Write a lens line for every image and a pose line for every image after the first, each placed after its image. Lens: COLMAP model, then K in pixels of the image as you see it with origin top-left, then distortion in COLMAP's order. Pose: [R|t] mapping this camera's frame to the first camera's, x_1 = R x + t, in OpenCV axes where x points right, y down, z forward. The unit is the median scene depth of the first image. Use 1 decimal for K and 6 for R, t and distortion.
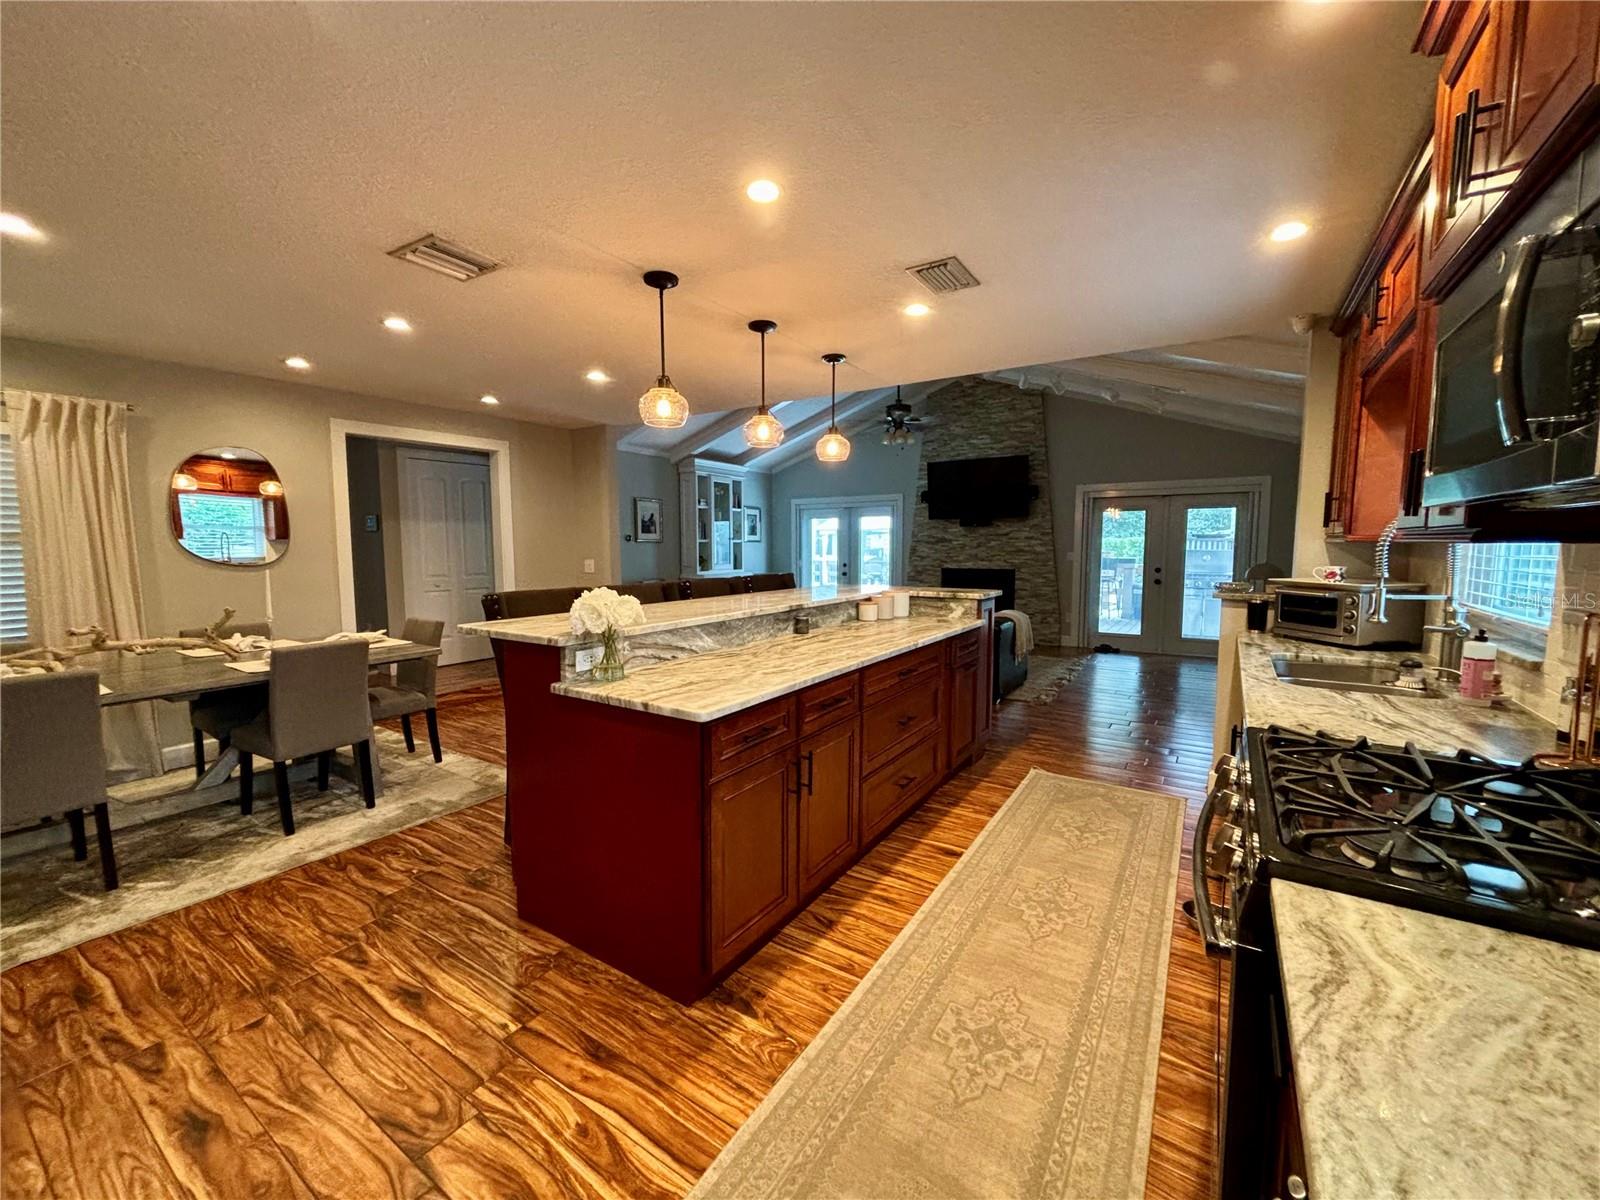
lens RADIAL K [[641.3, 0, 800.8], [0, 641.3, 597.6], [0, 0, 1]] dist [0.000006, 0.000016]
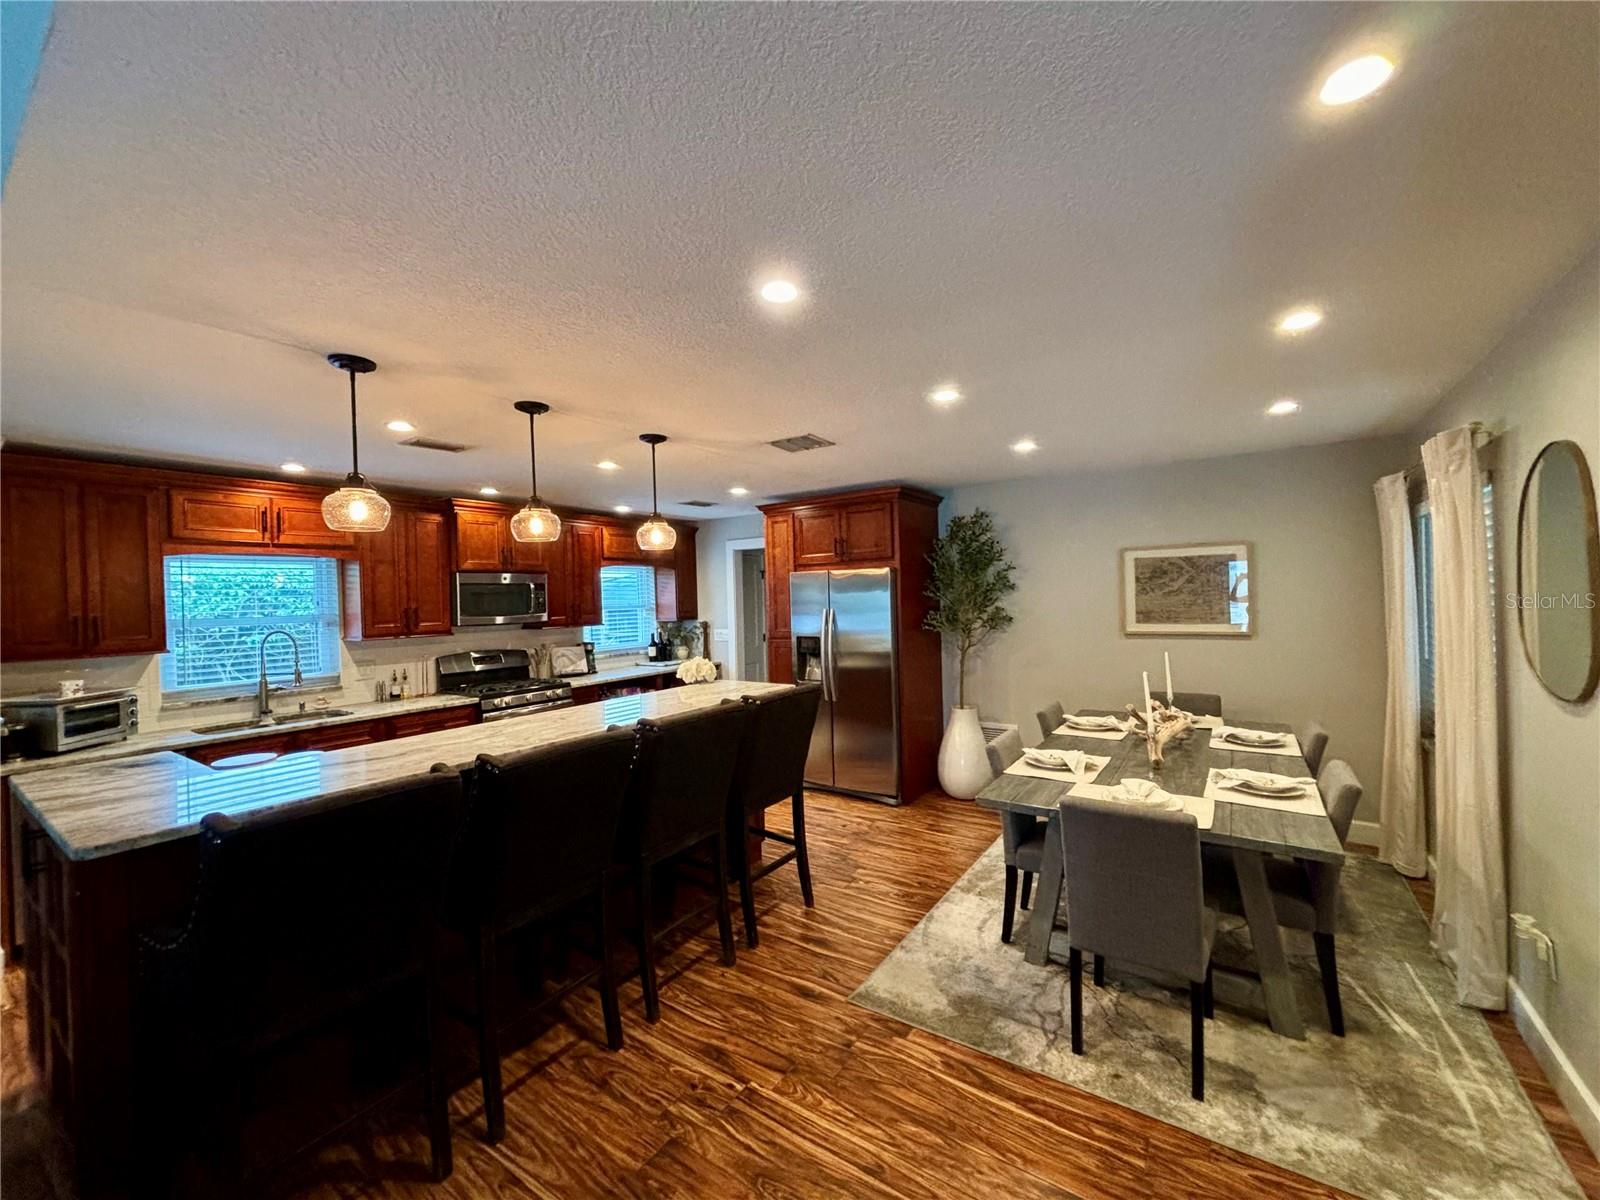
lens RADIAL K [[641.3, 0, 800.8], [0, 641.3, 597.6], [0, 0, 1]] dist [0.000006, 0.000016]
pose [[-0.999098, 0.031500, 0.028460, -0.526713], [0.033876, 0.995608, 0.087275, -0.268089], [-0.025586, 0.088160, -0.995778, 2.227517]]
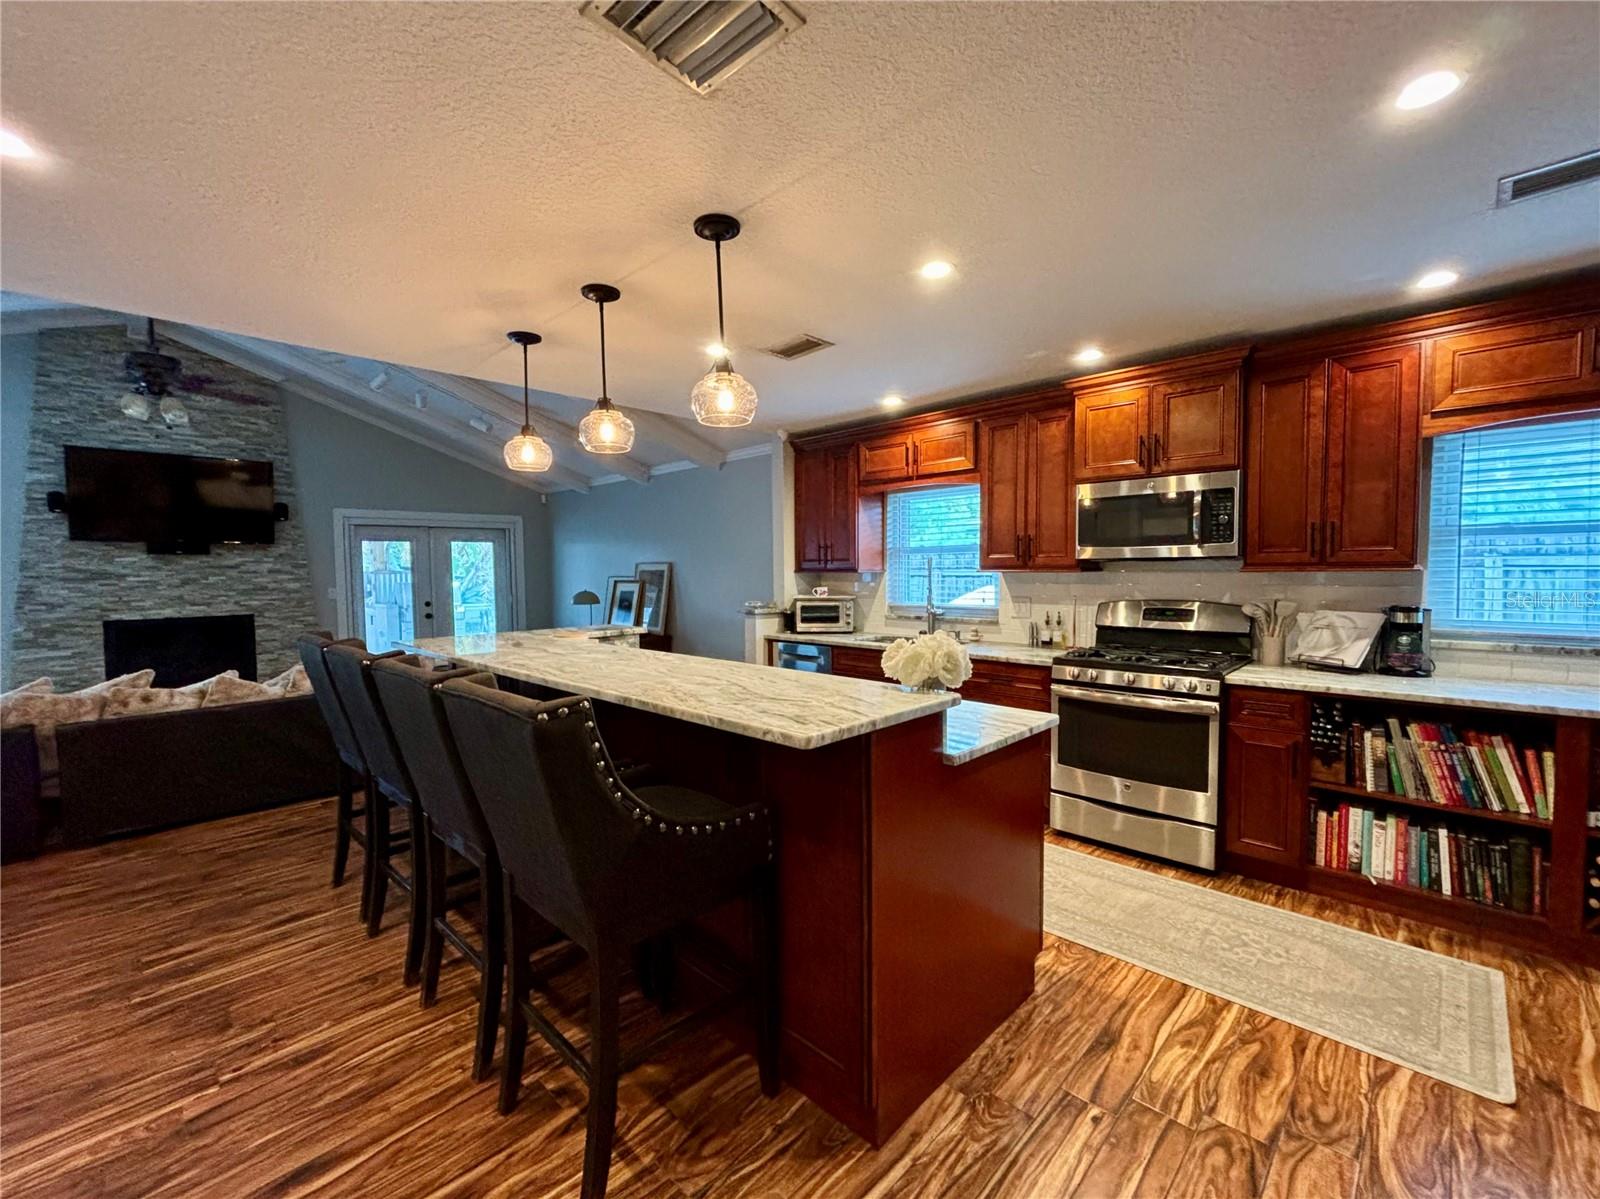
lens RADIAL K [[671.5, 0, 798.3], [0, 671.5, 593.3], [0, 0, 1]] dist [0.000861, -0.000308]
pose [[0.188925, -0.036943, 0.981296, -0.958462], [0.093460, 0.995432, 0.019481, -0.077749], [-0.977534, 0.088032, 0.191514, 0.778190]]
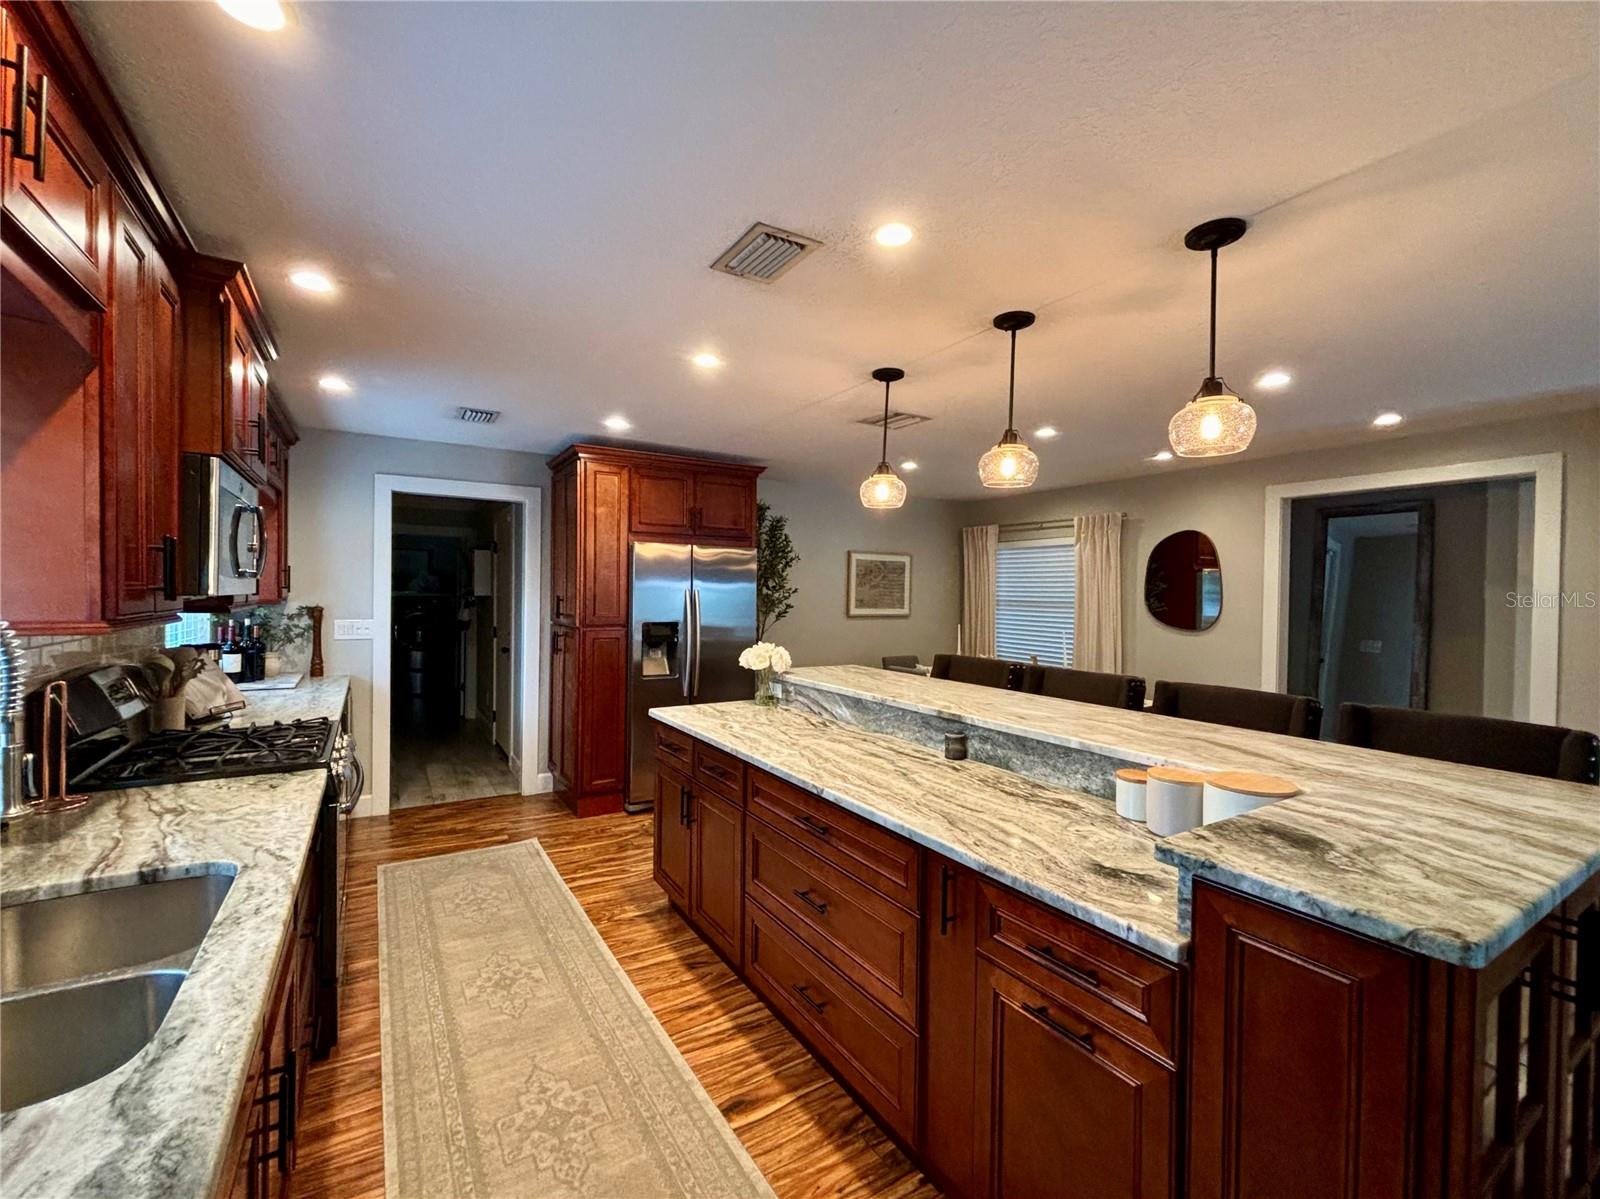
lens RADIAL K [[687.4, 0, 790.0], [0, 687.4, 595.5], [0, 0, 1]] dist [-0.001103, -0.000280]
pose [[-0.428934, 0.002735, -0.903332, 0.870345], [-0.090241, 0.994863, 0.045862, -0.157420], [0.898817, 0.101190, -0.426484, 1.345456]]
